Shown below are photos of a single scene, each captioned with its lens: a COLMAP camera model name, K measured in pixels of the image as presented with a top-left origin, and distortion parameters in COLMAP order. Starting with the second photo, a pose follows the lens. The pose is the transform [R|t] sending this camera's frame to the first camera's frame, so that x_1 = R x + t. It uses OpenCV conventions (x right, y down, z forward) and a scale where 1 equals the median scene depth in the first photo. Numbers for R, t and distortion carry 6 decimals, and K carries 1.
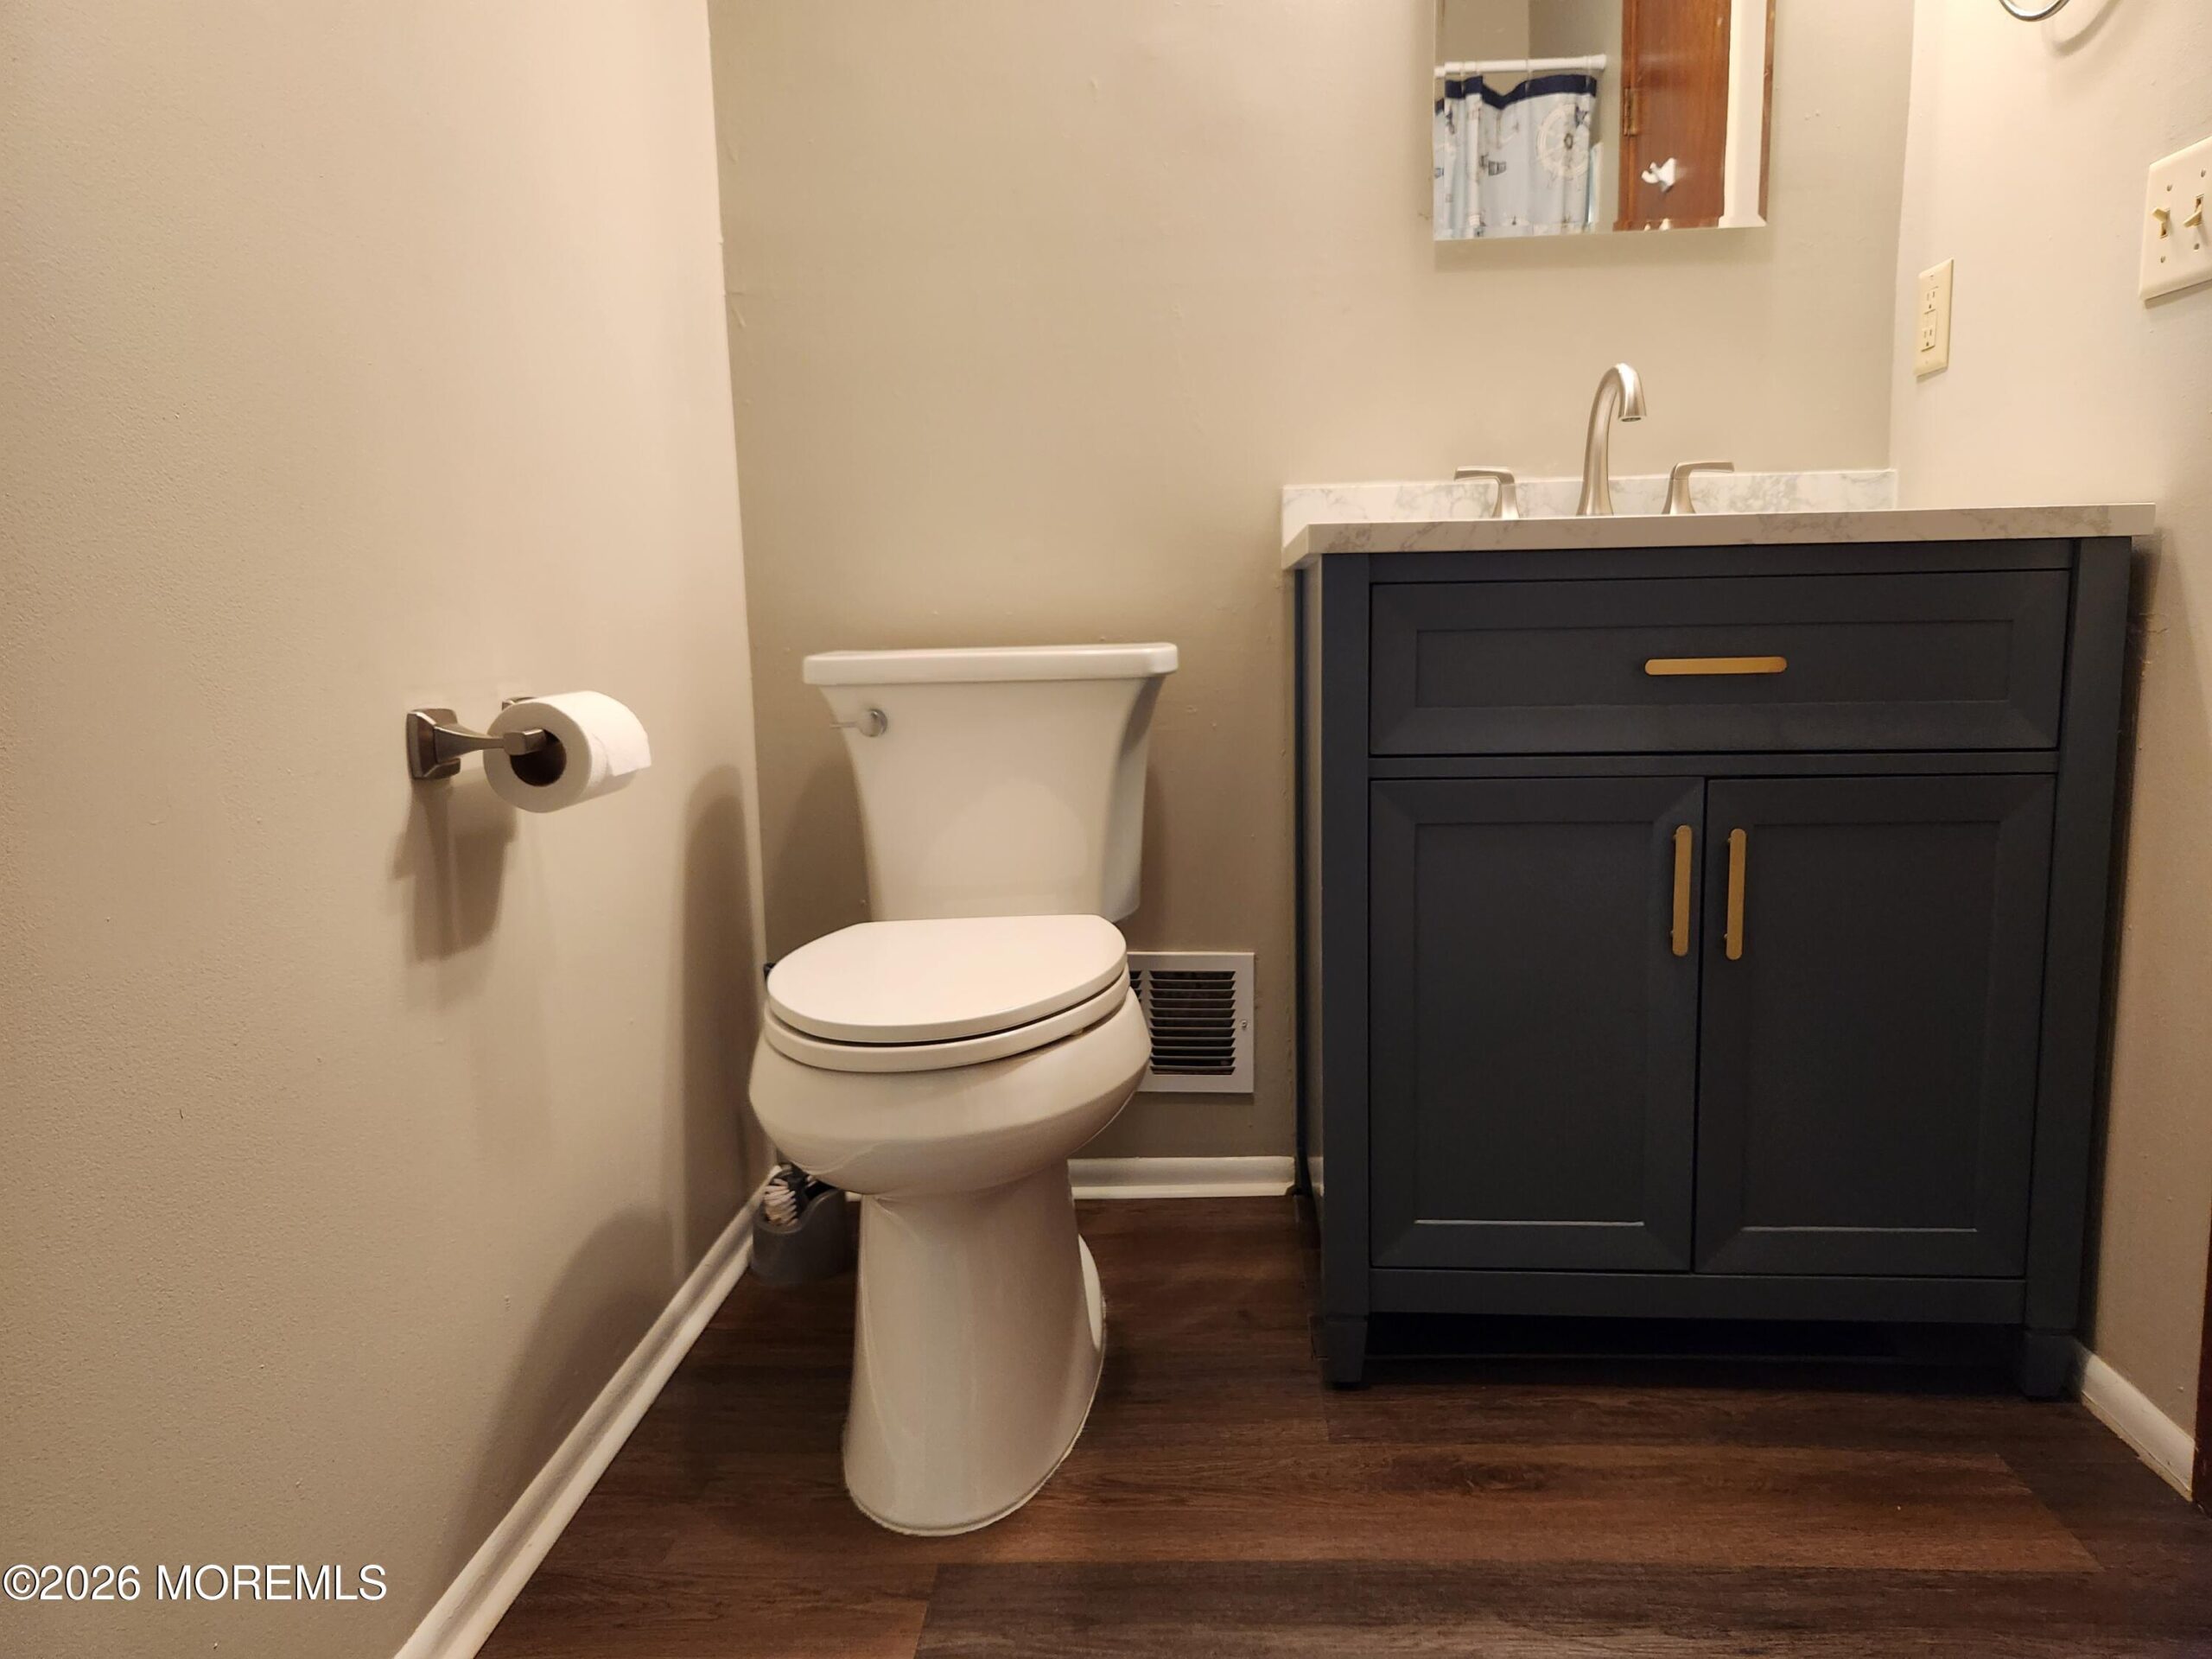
lens RADIAL K [[1466.0, 0, 1128.7], [0, 1466.0, 819.4], [0, 0, 1]] dist [0.075354, -0.070411]
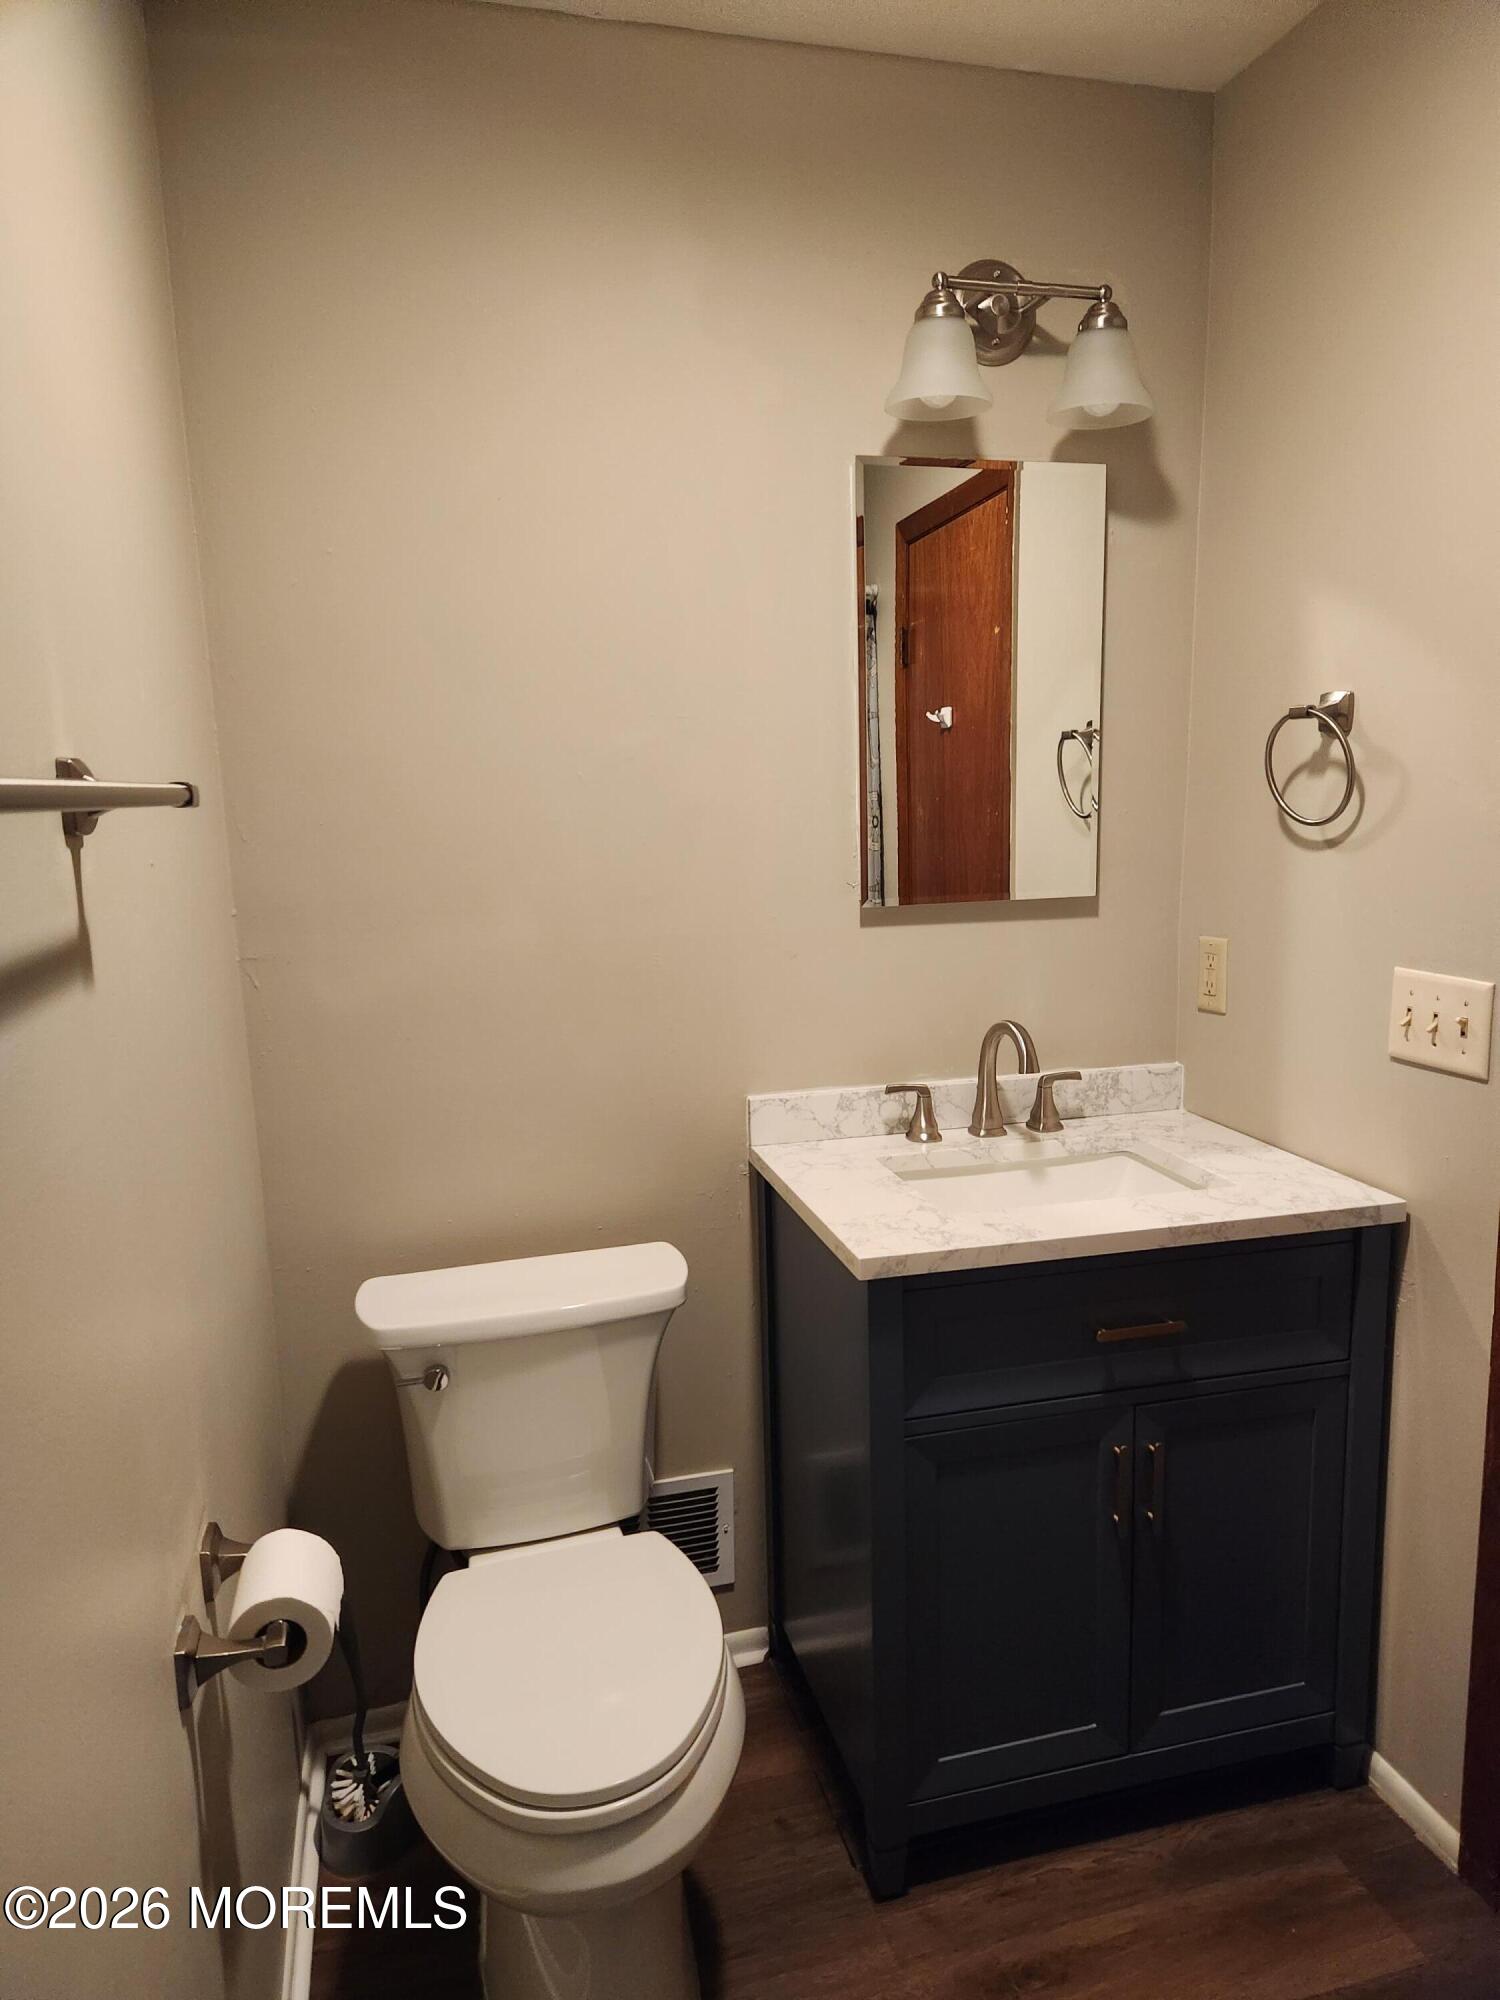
lens RADIAL K [[1325.5, 0, 756.5], [0, 1325.5, 995.6], [0, 0, 1]] dist [0.075354, -0.070411]
pose [[0.949703, -0.055927, 0.308118, -0.285493], [0.049599, 0.998367, 0.028337, -0.440504], [-0.309199, -0.011629, 0.950926, -0.048807]]
